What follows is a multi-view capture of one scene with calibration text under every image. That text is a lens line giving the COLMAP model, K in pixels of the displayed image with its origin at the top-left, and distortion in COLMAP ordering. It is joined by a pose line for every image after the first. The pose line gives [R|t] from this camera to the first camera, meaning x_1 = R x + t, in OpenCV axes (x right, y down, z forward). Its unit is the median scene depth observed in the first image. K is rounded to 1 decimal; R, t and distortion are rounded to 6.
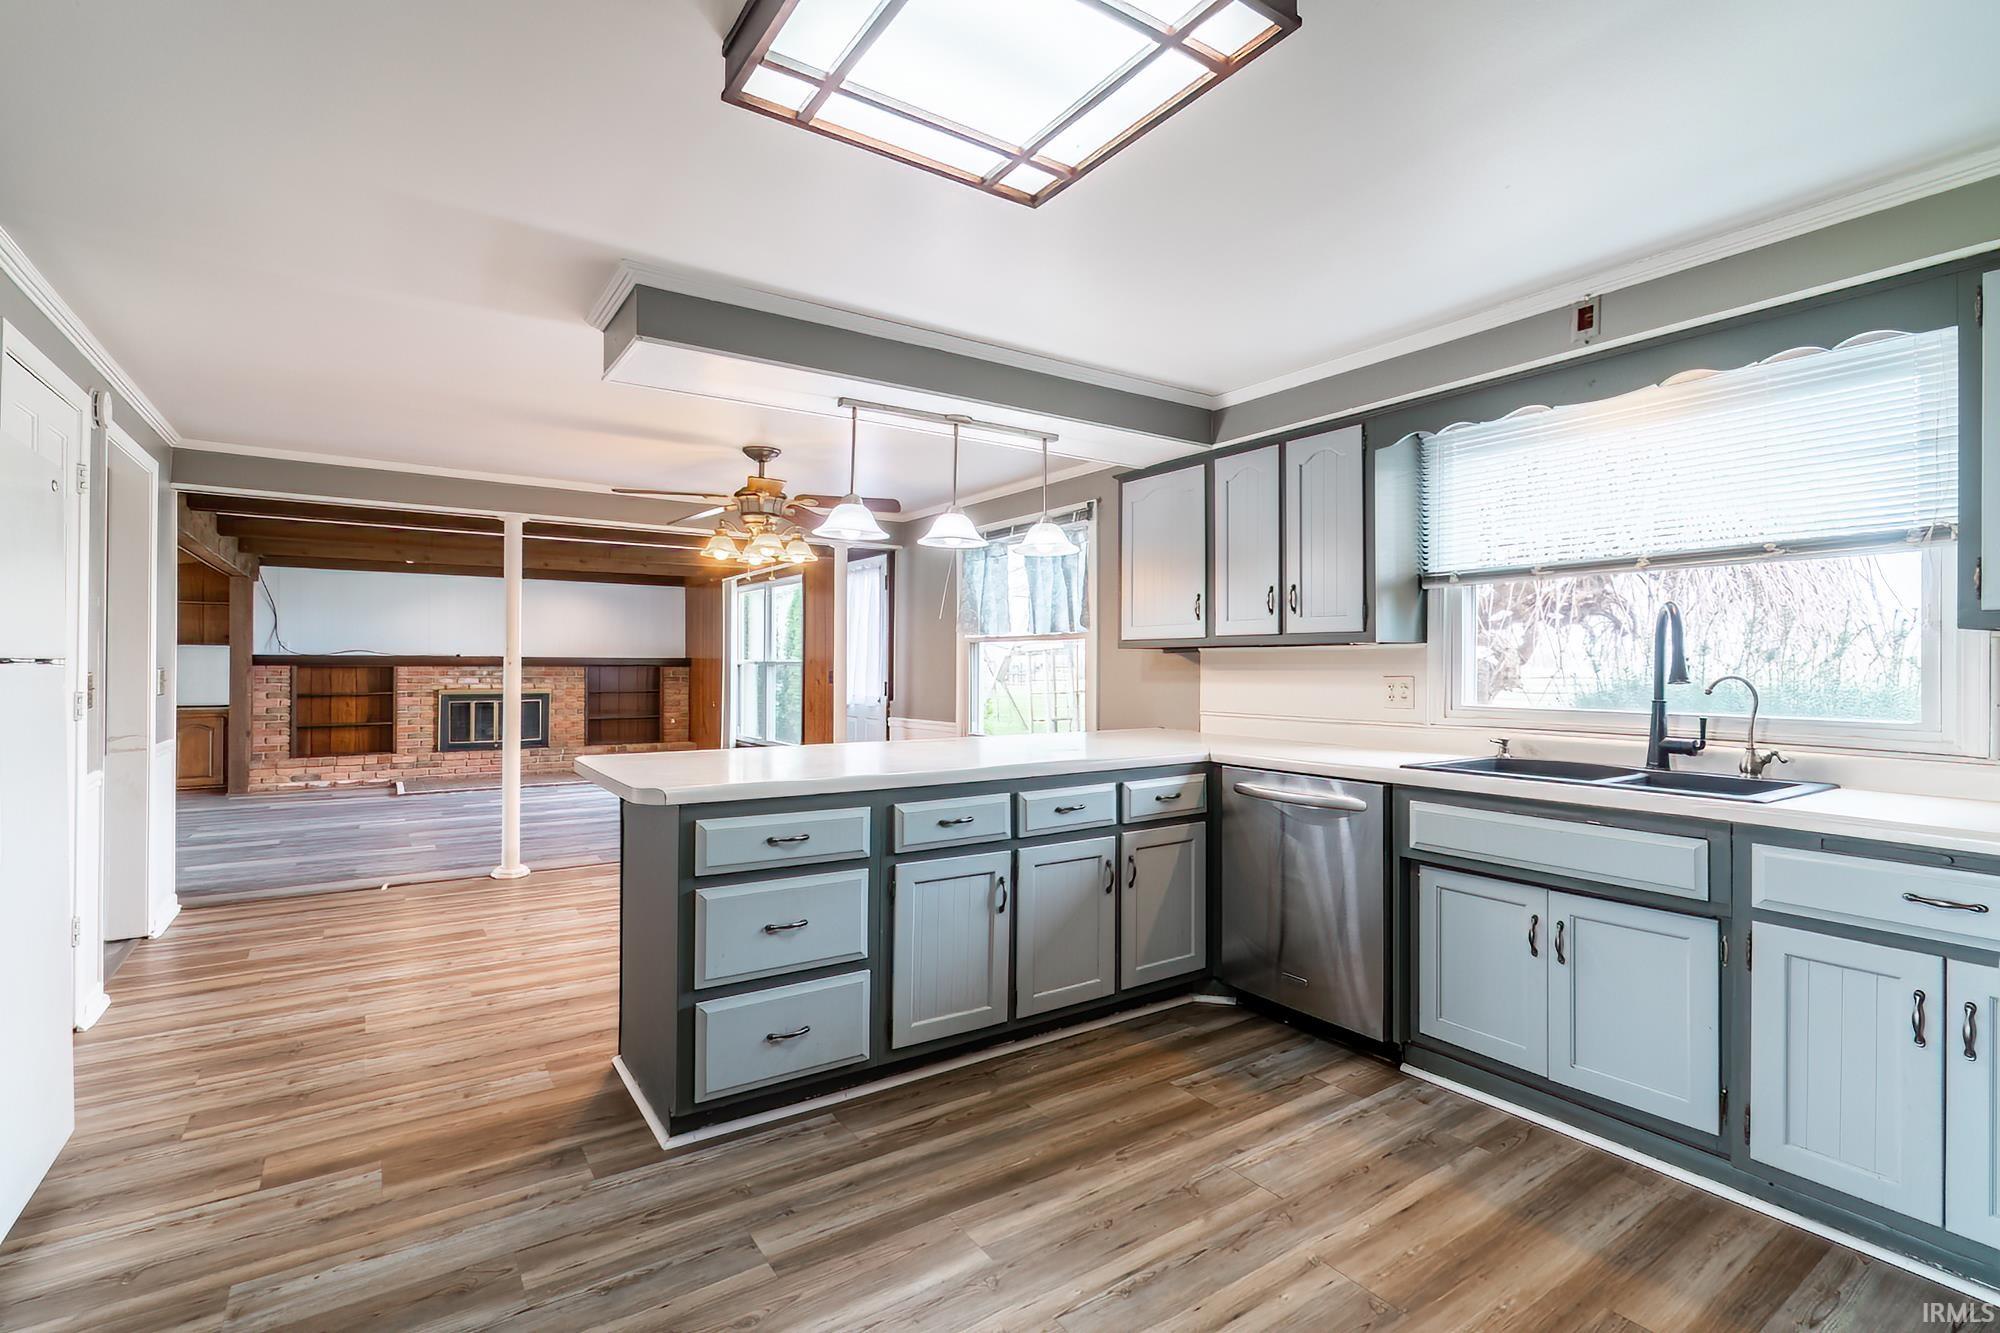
lens RADIAL K [[900.0, 0, 985.8], [0, 900.0, 671.5], [0, 0, 1]] dist [0.002566, -0.001073]
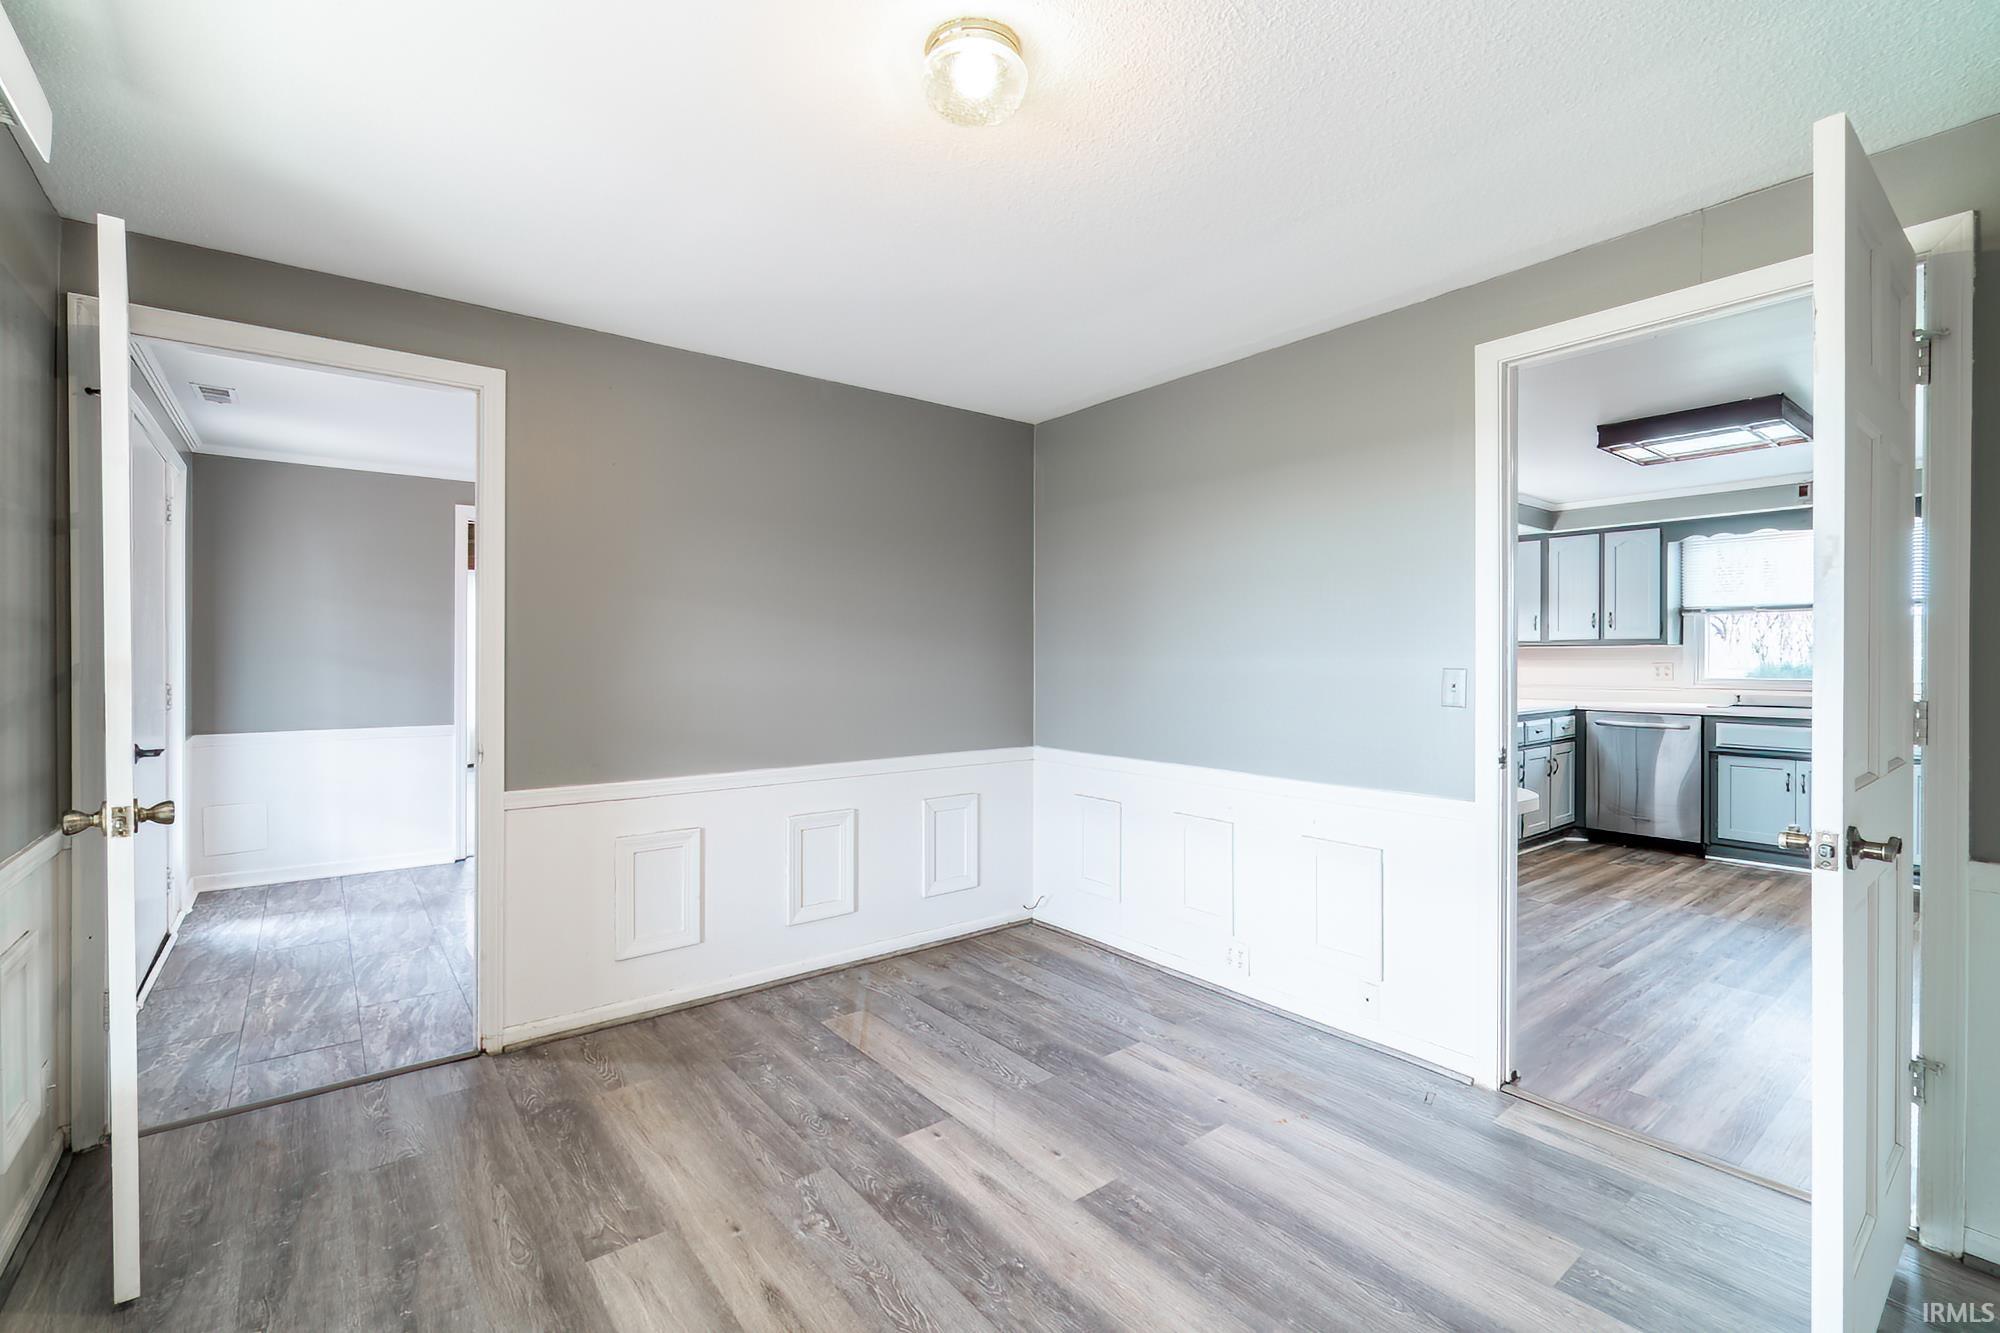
lens RADIAL K [[900.0, 0, 1001.6], [0, 900.0, 670.6], [0, 0, 1]] dist [0.002566, -0.001073]
pose [[0.994315, 0.000163, 0.106478, -0.824818], [-0.000746, 0.999985, 0.005429, 0.009428], [-0.106476, -0.005478, 0.994300, -0.519632]]
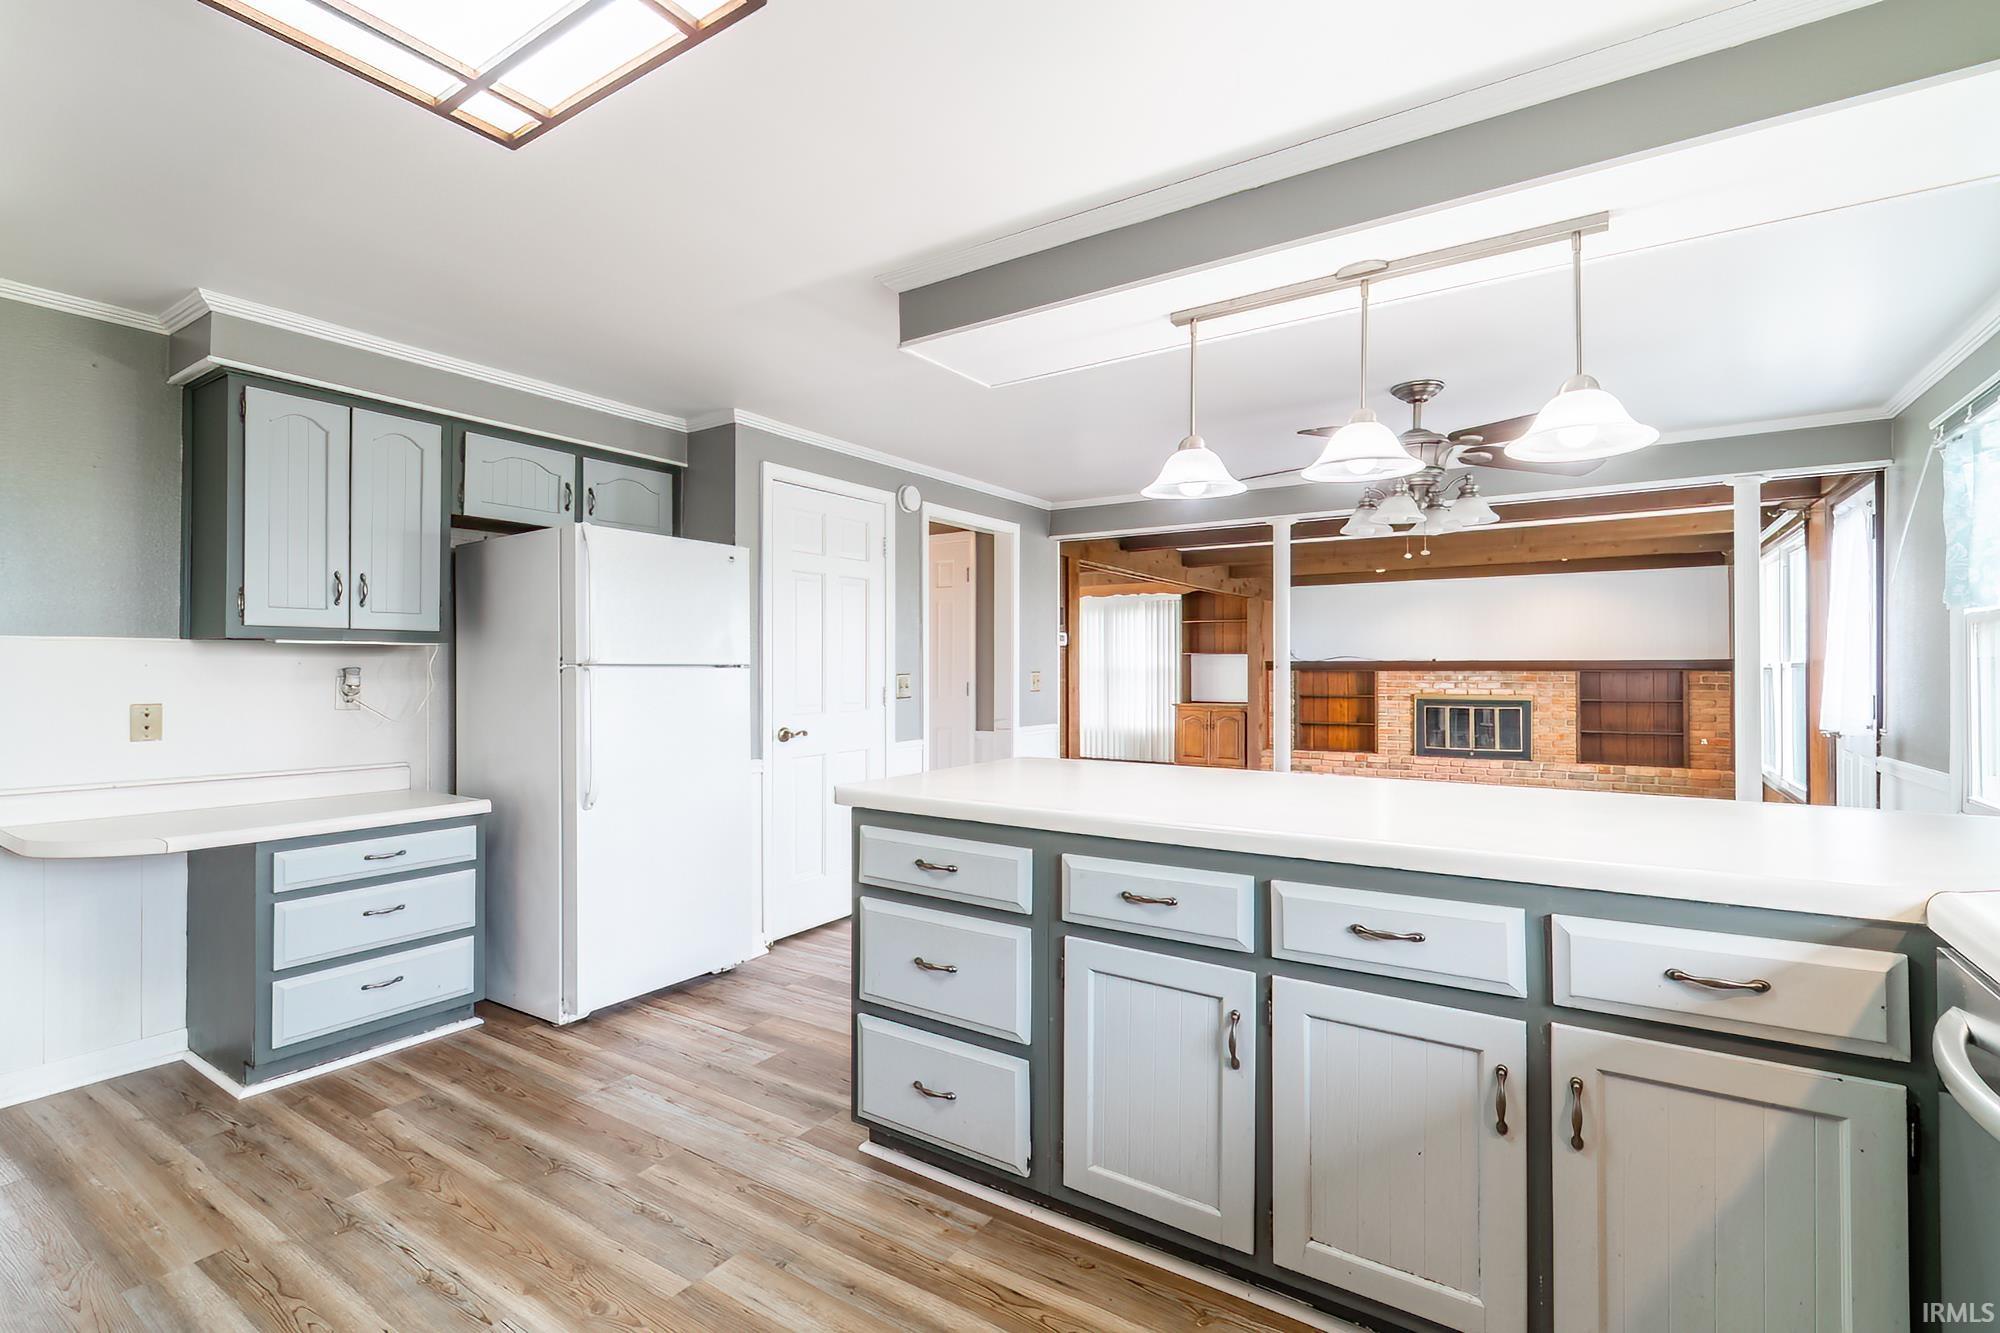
lens RADIAL K [[900.0, 0, 1028.4], [0, 900.0, 666.6], [0, 0, 1]] dist [0.002566, -0.001073]
pose [[0.388752, -0.010067, -0.921287, 0.329688], [0.000403, 0.999942, -0.010756, 0.000076], [0.921342, 0.003810, 0.388734, 0.392460]]
